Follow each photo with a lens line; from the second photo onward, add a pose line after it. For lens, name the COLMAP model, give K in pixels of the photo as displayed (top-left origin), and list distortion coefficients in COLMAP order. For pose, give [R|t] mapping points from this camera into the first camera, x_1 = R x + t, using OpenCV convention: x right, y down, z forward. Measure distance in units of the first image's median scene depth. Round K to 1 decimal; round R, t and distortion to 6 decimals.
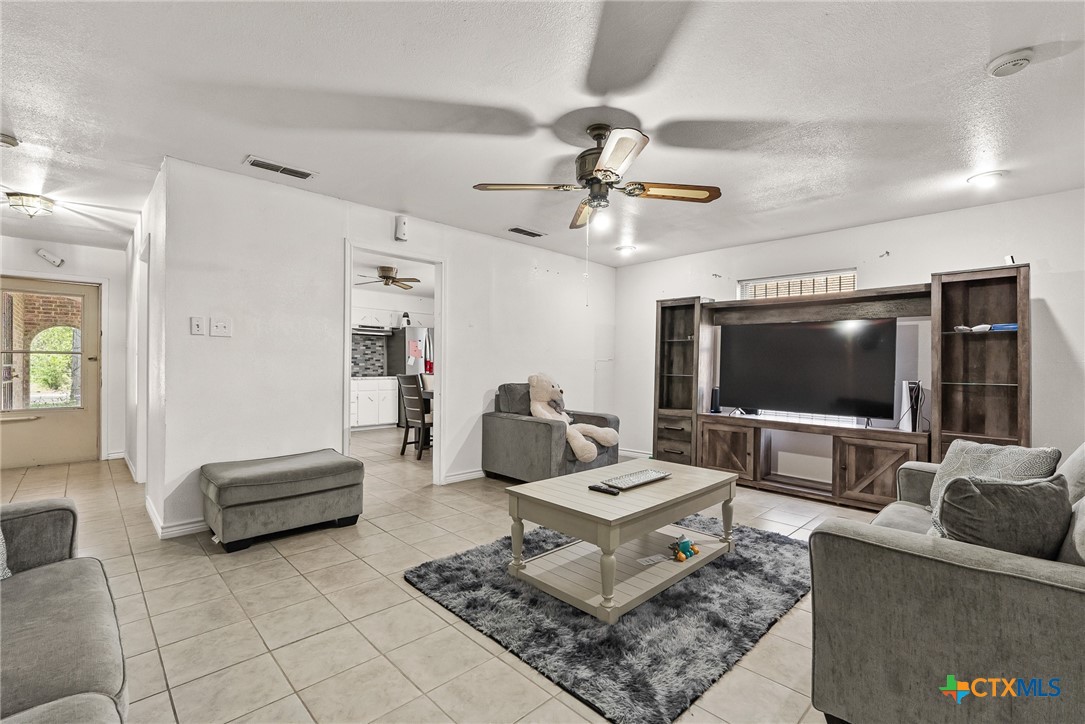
lens RADIAL K [[479.0, 0, 543.9], [0, 479.0, 364.5], [0, 0, 1]] dist [0.002539, 0.000115]
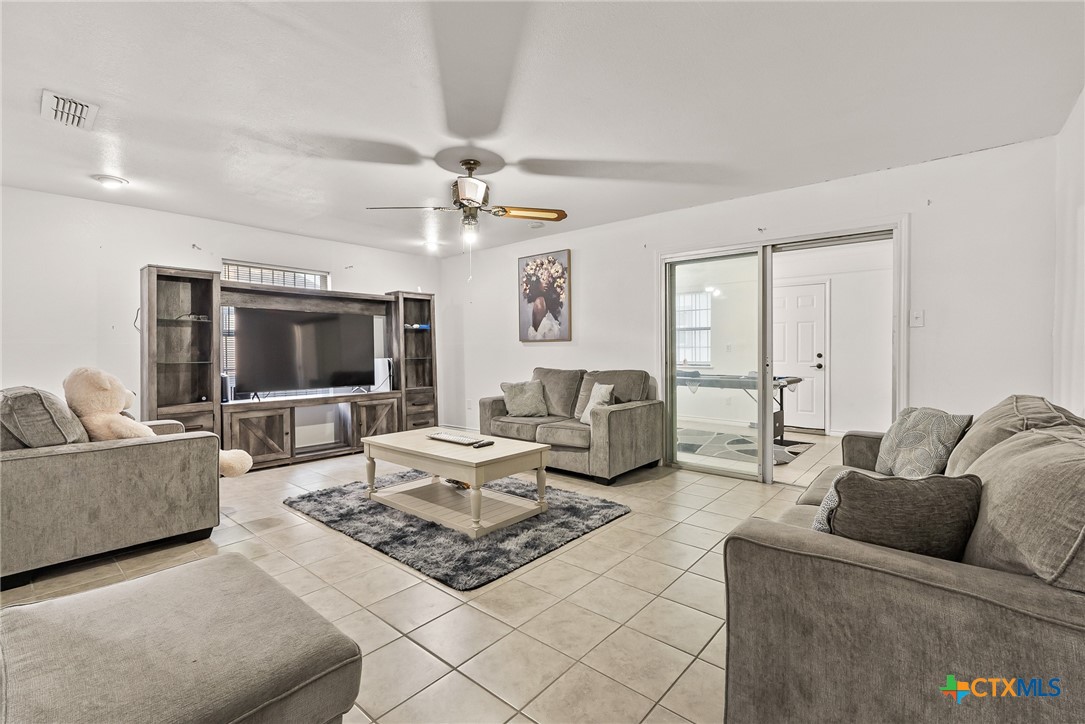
lens RADIAL K [[479.0, 0, 542.9], [0, 479.0, 354.7], [0, 0, 1]] dist [0.002539, 0.000115]
pose [[-0.089459, -0.022252, 0.995742, -1.169002], [0.006328, 0.999718, 0.022909, -0.012186], [-0.995970, 0.008350, -0.089293, 0.932465]]
